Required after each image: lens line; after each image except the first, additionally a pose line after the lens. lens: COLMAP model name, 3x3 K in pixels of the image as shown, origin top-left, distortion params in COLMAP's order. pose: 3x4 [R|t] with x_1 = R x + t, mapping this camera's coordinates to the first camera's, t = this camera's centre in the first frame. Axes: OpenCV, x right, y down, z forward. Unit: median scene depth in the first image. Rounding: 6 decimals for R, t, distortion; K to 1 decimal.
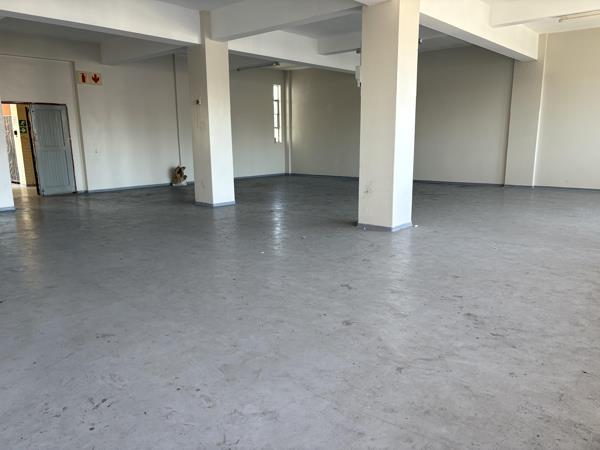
lens RADIAL K [[453.0, 0, 298.4], [0, 453.0, 227.7], [0, 0, 1]] dist [0.033051, -0.030204]
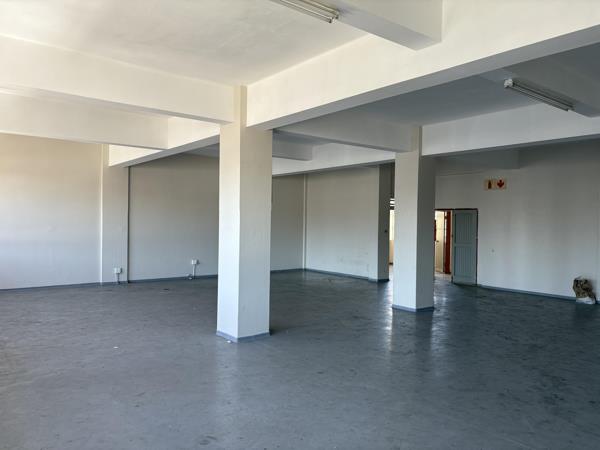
lens RADIAL K [[453.0, 0, 295.9], [0, 453.0, 239.4], [0, 0, 1]] dist [0.033051, -0.030204]
pose [[-0.180223, 0.045988, -0.982550, 0.877236], [-0.203498, 0.975552, 0.082987, -0.242551], [0.962345, 0.214903, -0.166459, 0.945289]]
